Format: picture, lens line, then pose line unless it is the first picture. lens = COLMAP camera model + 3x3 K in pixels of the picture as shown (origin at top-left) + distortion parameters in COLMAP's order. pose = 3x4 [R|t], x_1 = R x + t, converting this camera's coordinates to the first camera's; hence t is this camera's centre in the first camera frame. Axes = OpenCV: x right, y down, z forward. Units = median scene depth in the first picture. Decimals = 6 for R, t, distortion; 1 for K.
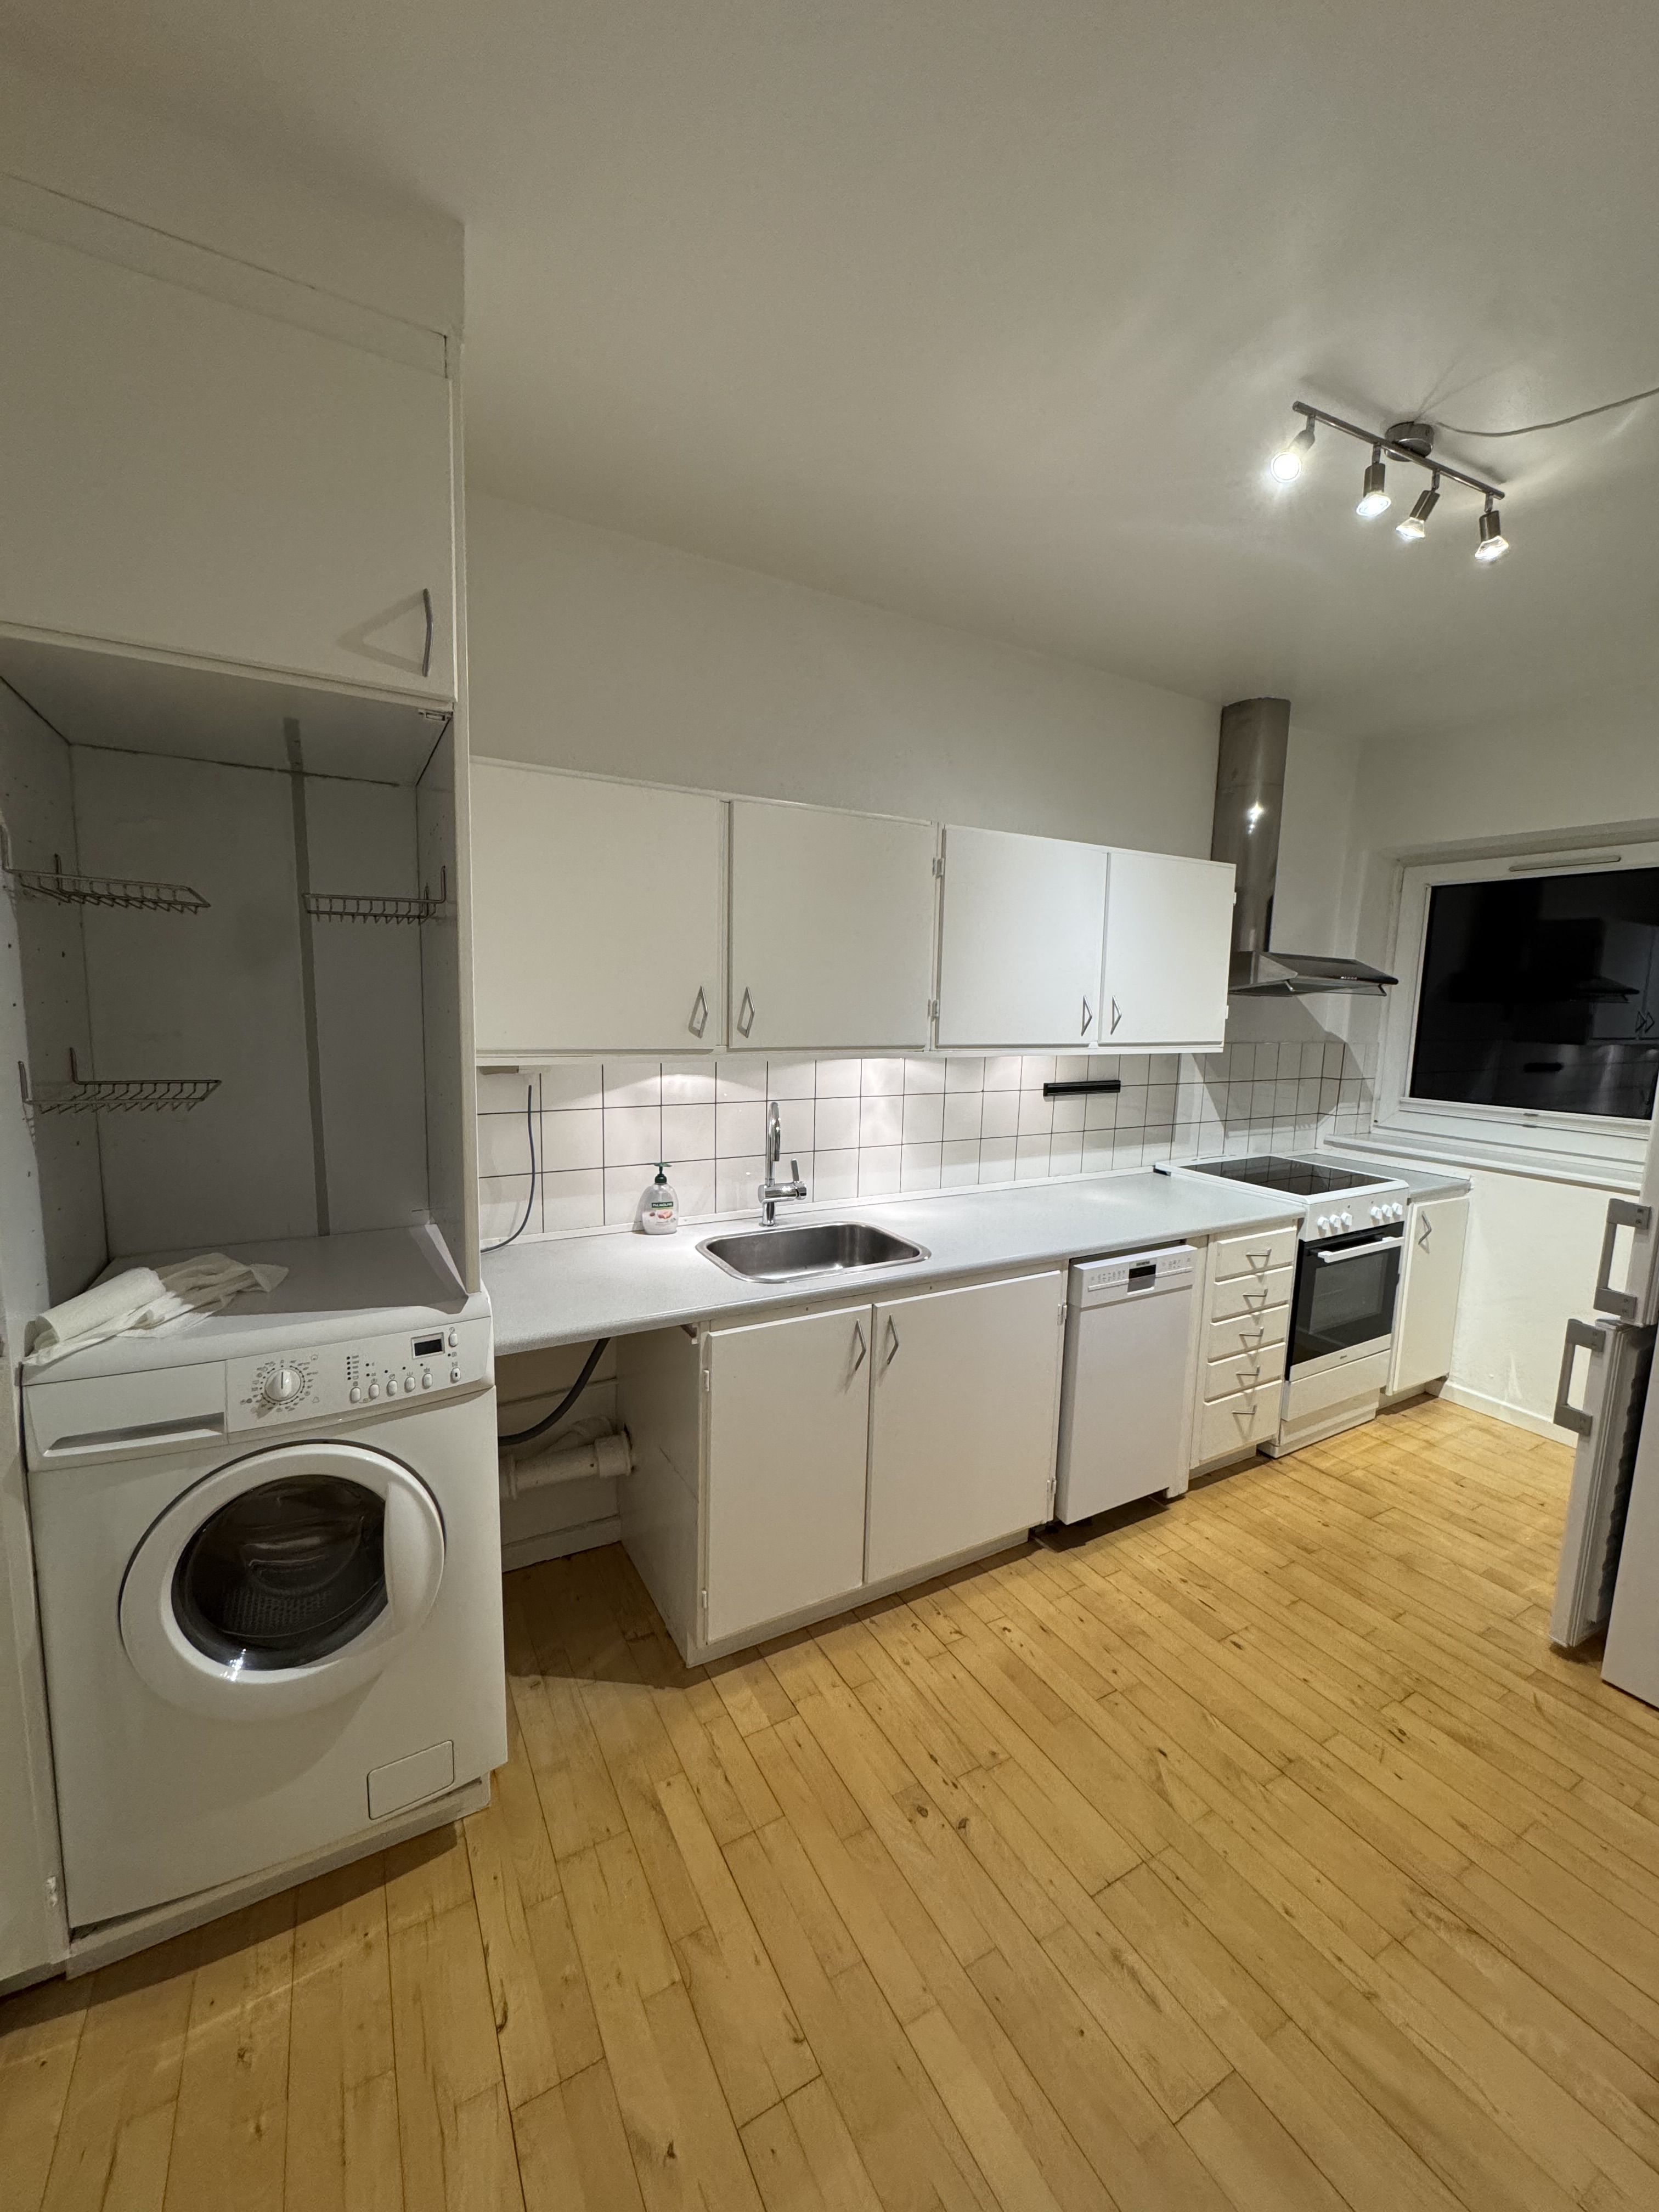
lens RADIAL K [[882.5, 0, 828.9], [0, 882.5, 1104.3], [0, 0, 1]] dist [-0.003982, 0.000350]
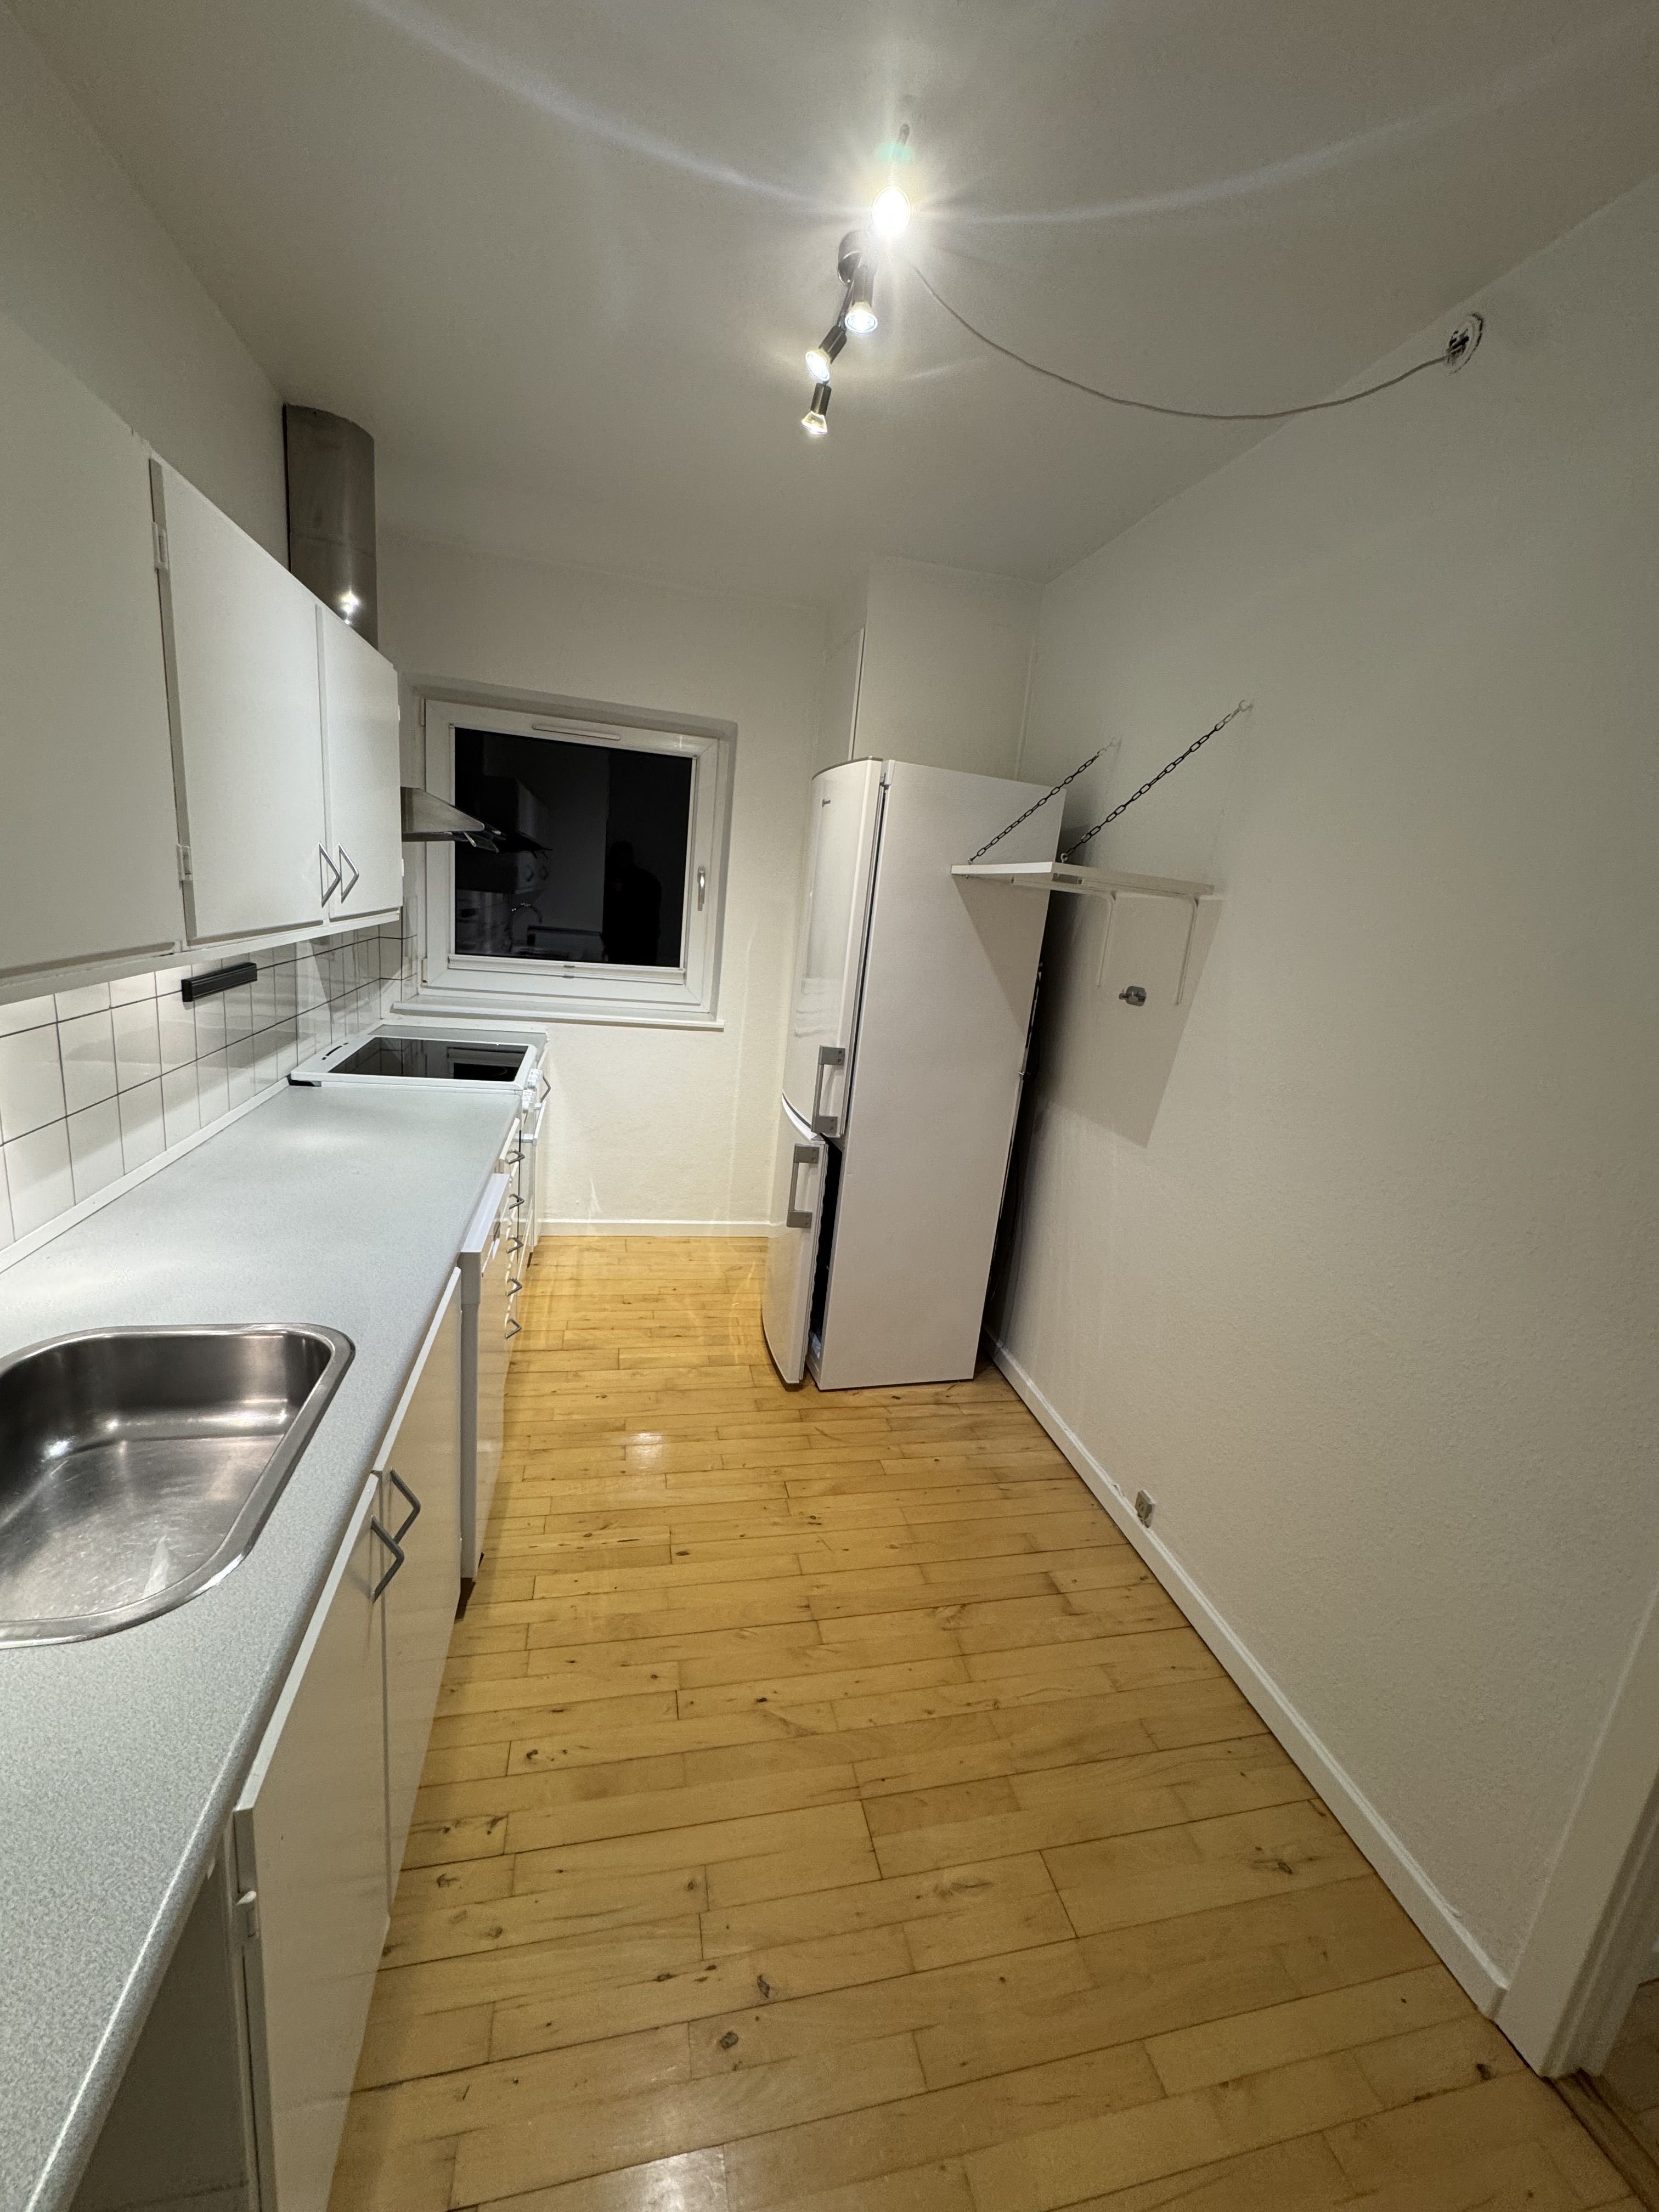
lens RADIAL K [[882.5, 0, 830.1], [0, 882.5, 1103.7], [0, 0, 1]] dist [-0.003982, 0.000350]
pose [[0.280084, -0.219397, 0.934568, -0.336422], [0.030691, 0.975082, 0.219710, -0.096265], [-0.959485, -0.032854, 0.279839, 0.657638]]
